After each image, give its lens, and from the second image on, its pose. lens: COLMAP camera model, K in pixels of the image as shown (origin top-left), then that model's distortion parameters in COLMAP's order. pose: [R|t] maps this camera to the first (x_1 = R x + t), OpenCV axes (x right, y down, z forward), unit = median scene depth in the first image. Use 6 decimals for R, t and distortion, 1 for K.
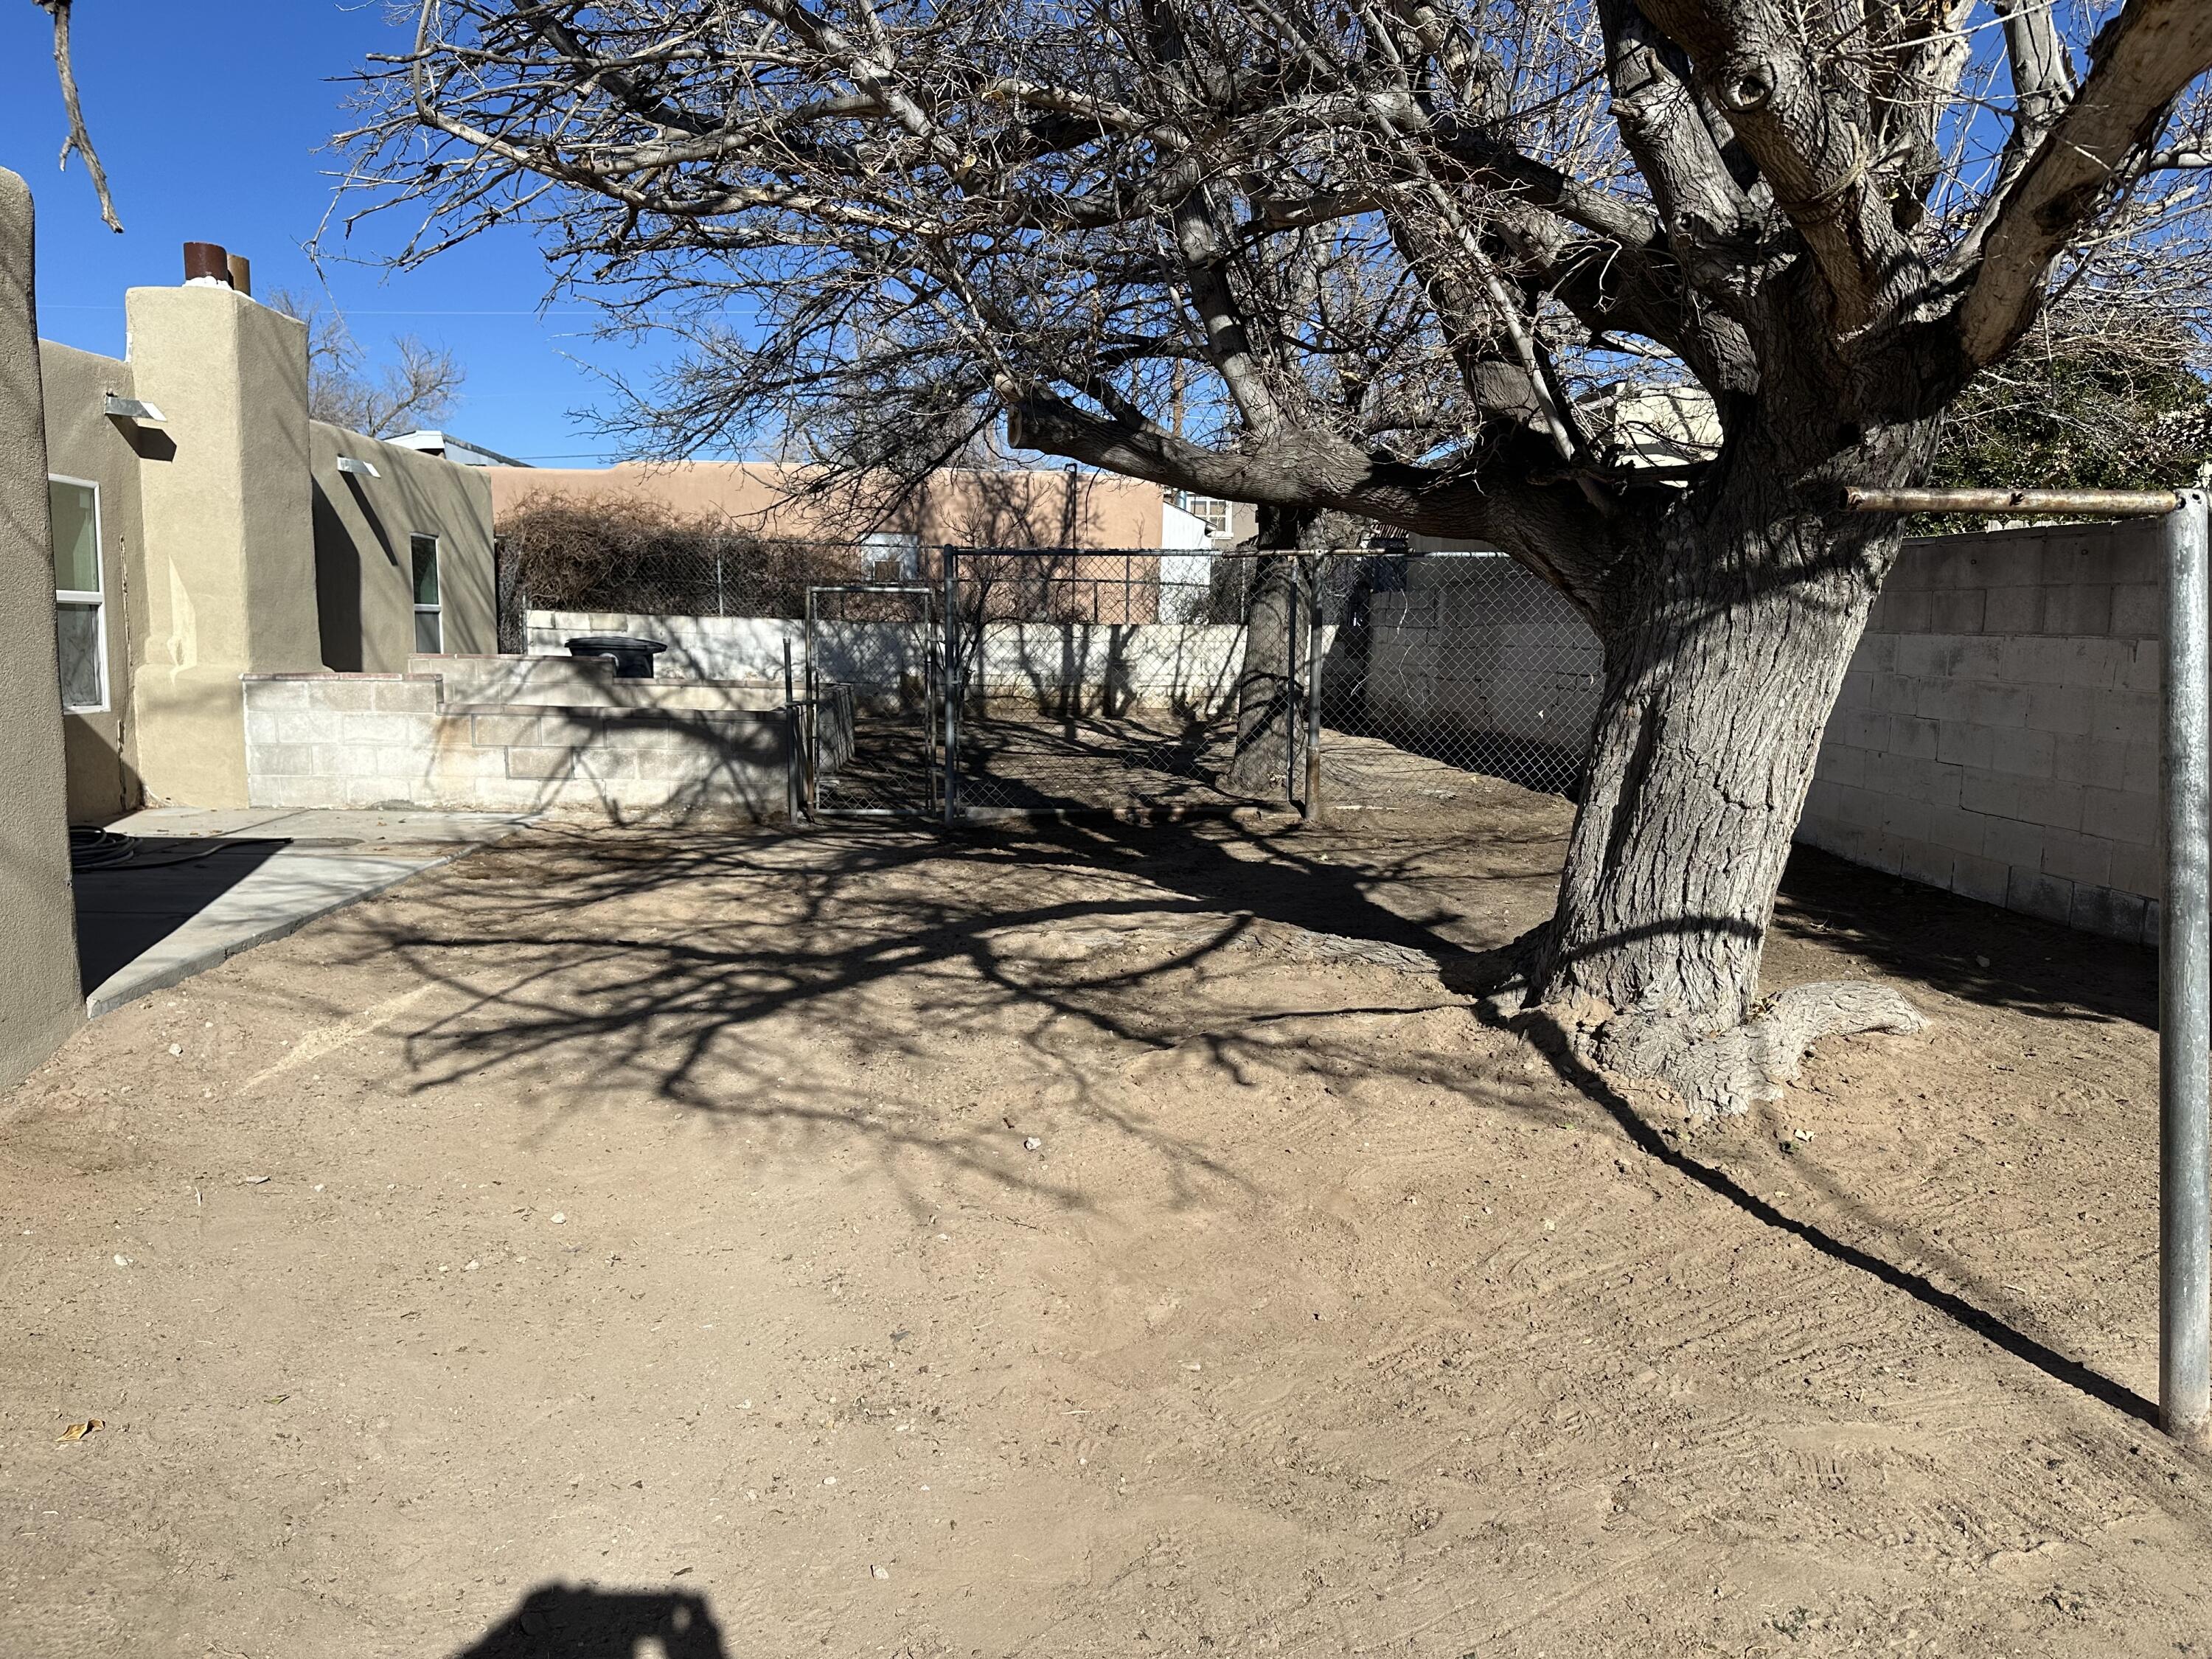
lens RADIAL K [[1555.7, 0, 1106.0], [0, 1555.7, 829.5], [0, 0, 1]] dist [-0.000623, -0.001748]
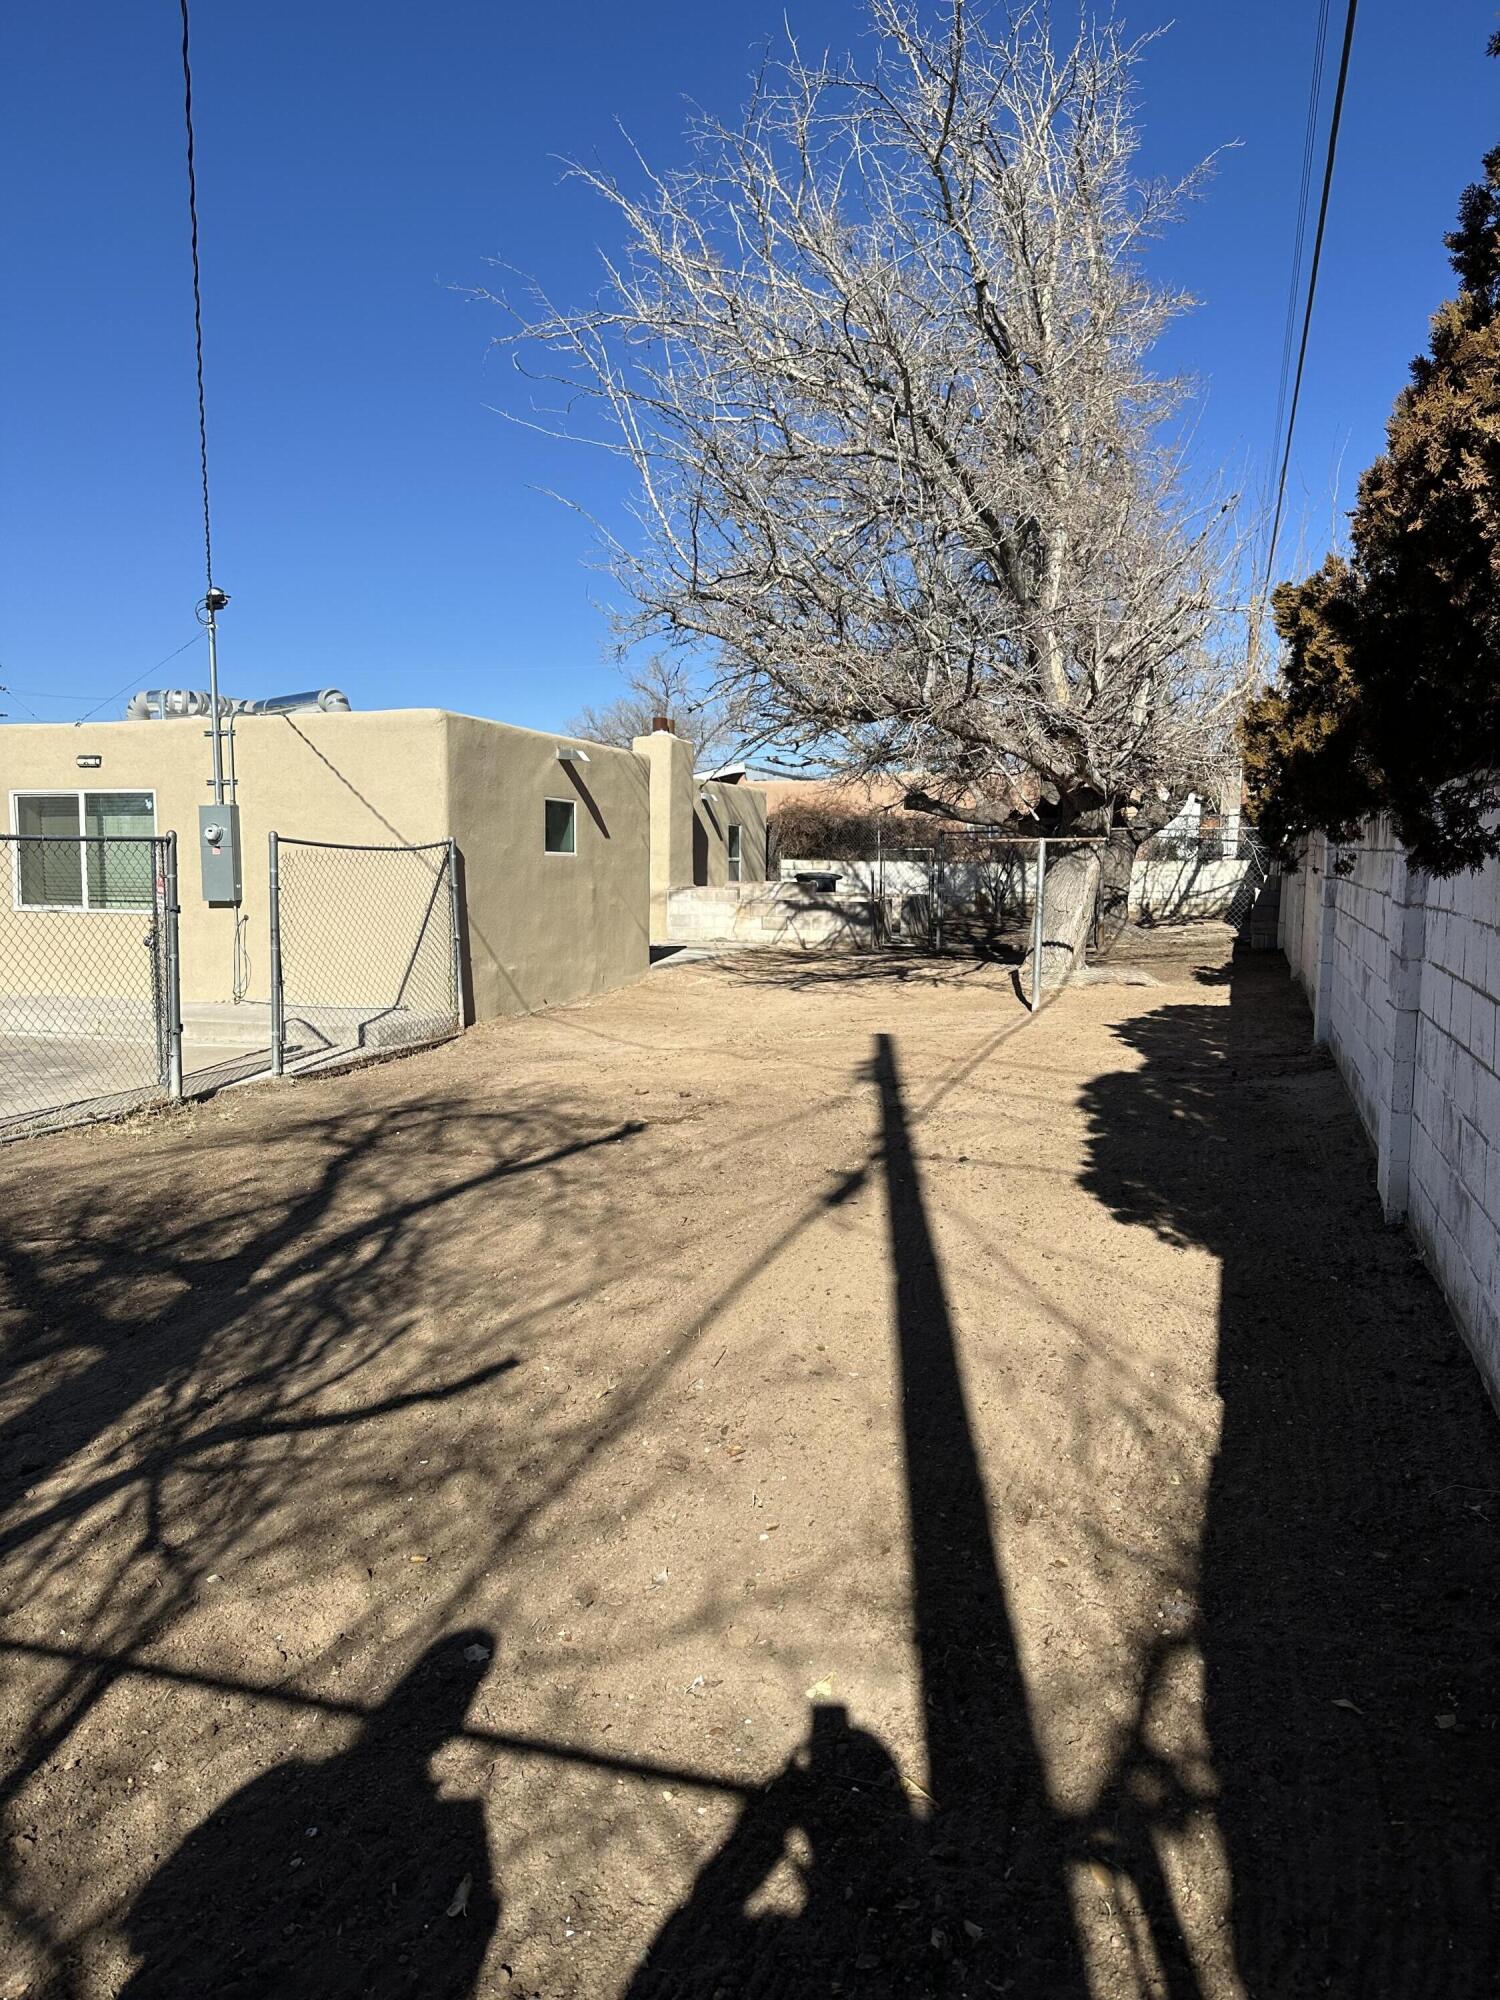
lens RADIAL K [[1376.8, 0, 750.0], [0, 1376.8, 1000.0], [0, 0, 1]] dist [0.092647, -0.126622]
pose [[0.924141, 0.026716, -0.381117, 0.304950], [-0.039004, 0.998937, -0.024553, 0.094307], [0.380056, 0.037556, 0.924201, -0.723036]]
